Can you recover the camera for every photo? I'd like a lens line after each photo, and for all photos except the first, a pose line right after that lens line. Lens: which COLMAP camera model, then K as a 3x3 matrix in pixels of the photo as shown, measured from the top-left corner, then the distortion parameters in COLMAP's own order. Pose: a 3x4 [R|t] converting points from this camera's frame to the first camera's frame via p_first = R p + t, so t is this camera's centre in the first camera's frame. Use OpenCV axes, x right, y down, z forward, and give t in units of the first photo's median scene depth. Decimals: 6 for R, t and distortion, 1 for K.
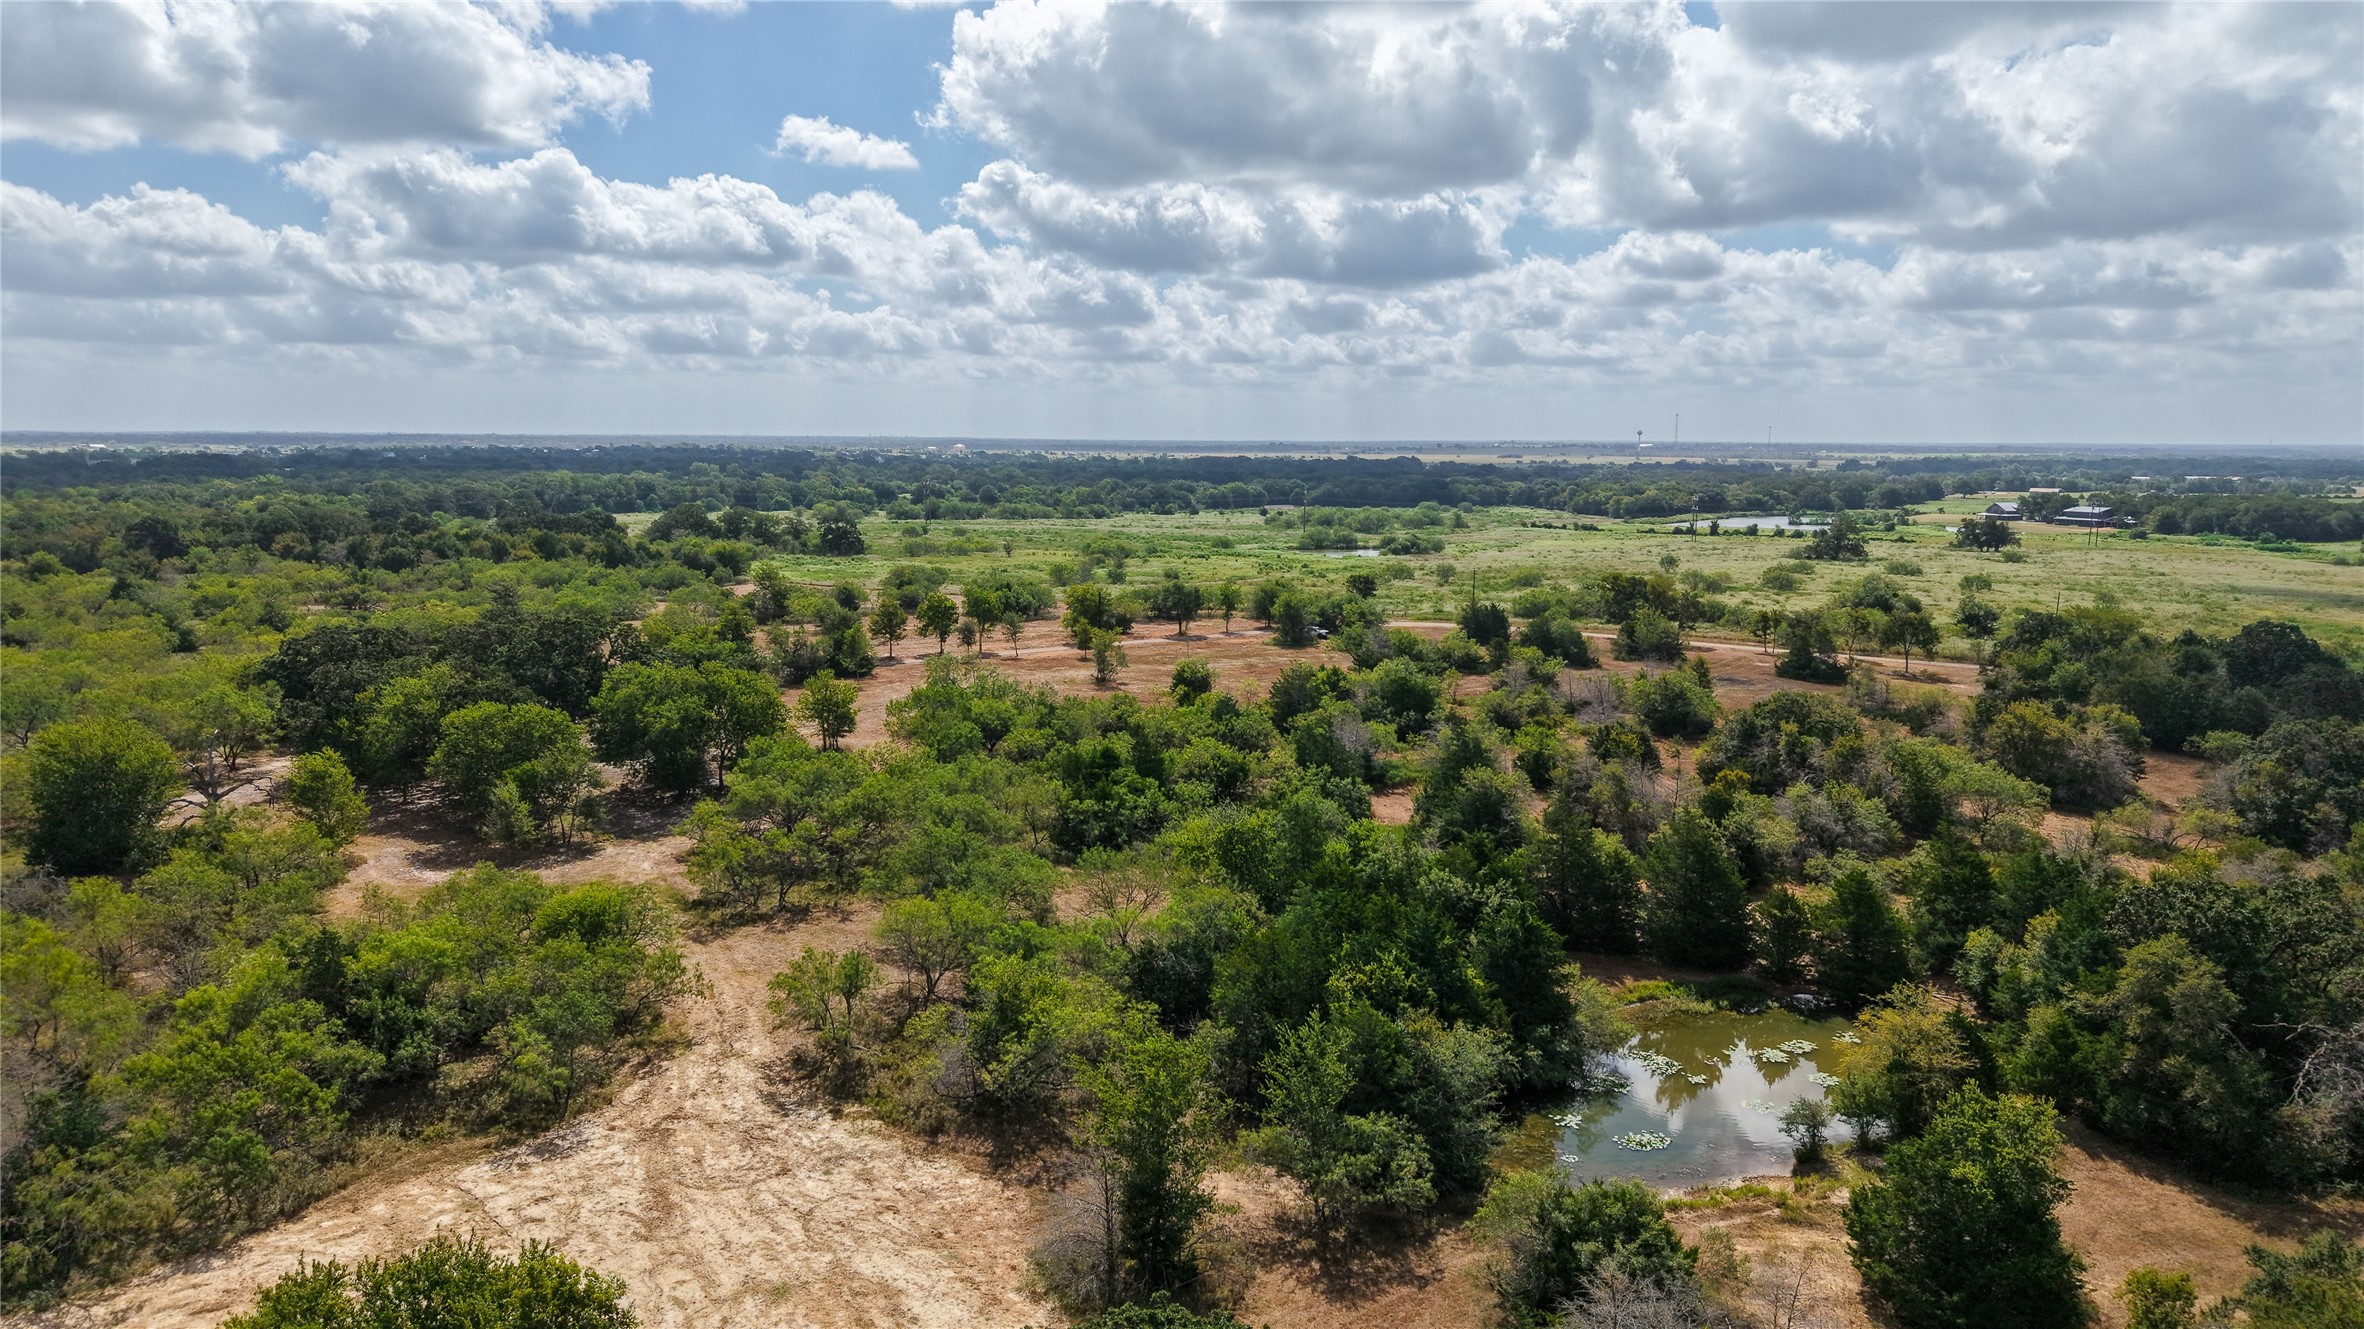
lens RADIAL K [[1550.9, 0, 1182.0], [0, 1550.9, 664.5], [0, 0, 1]] dist [0.005130, -0.000053]
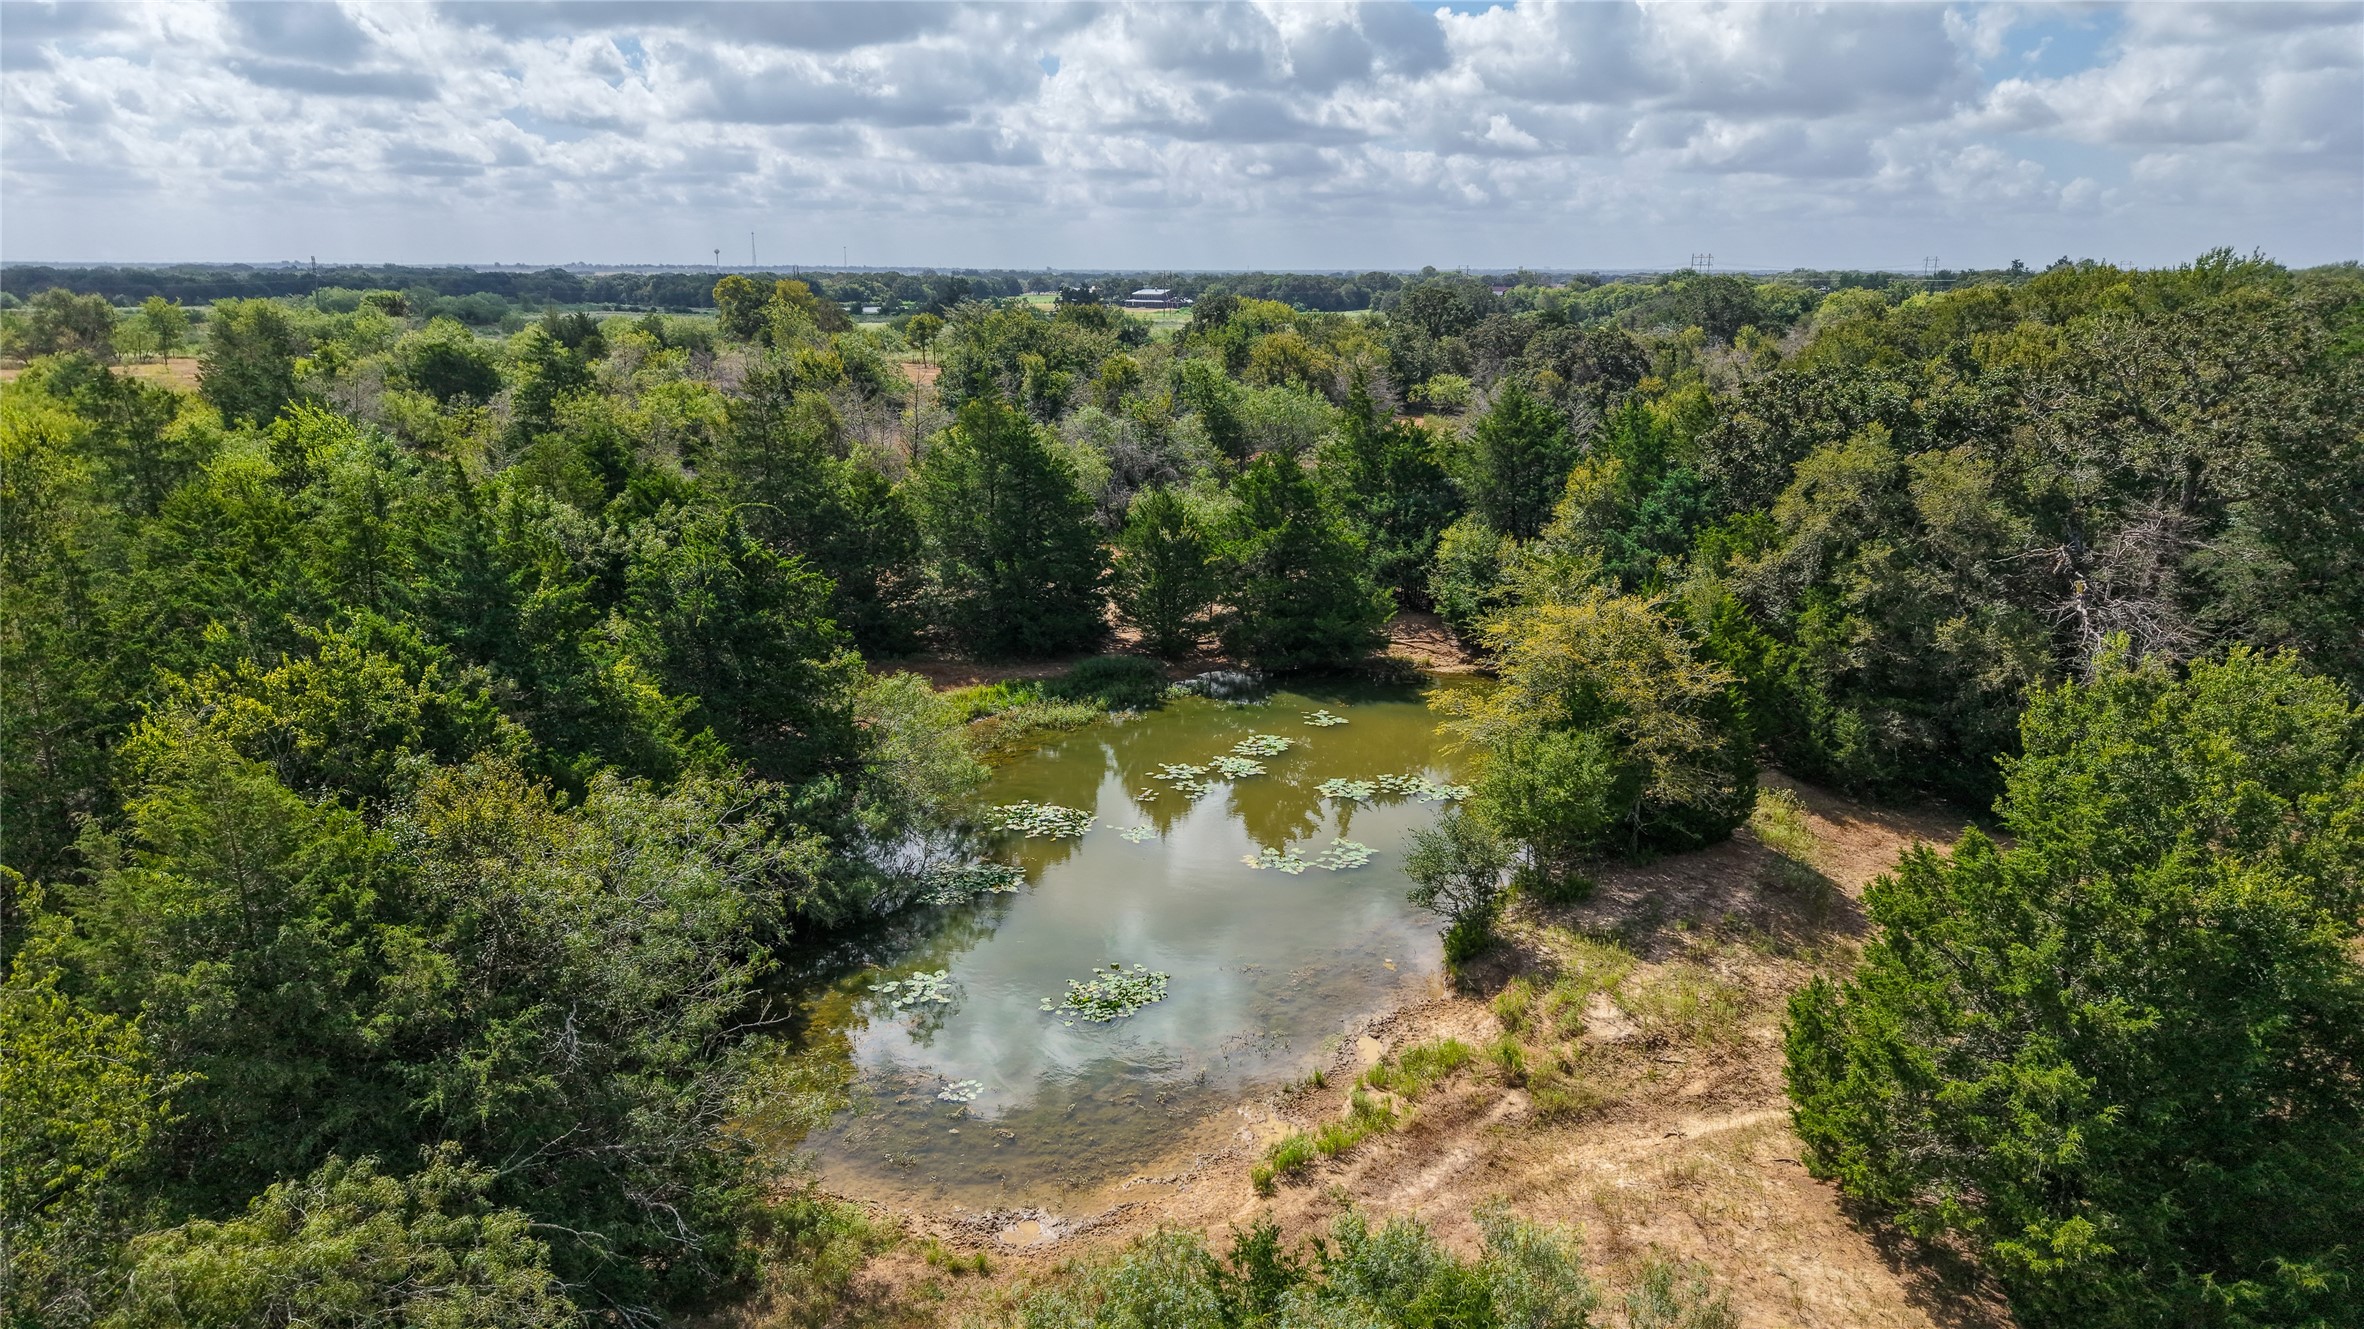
lens RADIAL K [[1550.9, 0, 1182.0], [0, 1550.9, 664.5], [0, 0, 1]] dist [0.005130, -0.000053]
pose [[0.845278, -0.134504, 0.517121, 0.115391], [0.077233, 0.988391, 0.130838, 0.171008], [-0.528716, -0.070655, 0.845853, 0.660206]]
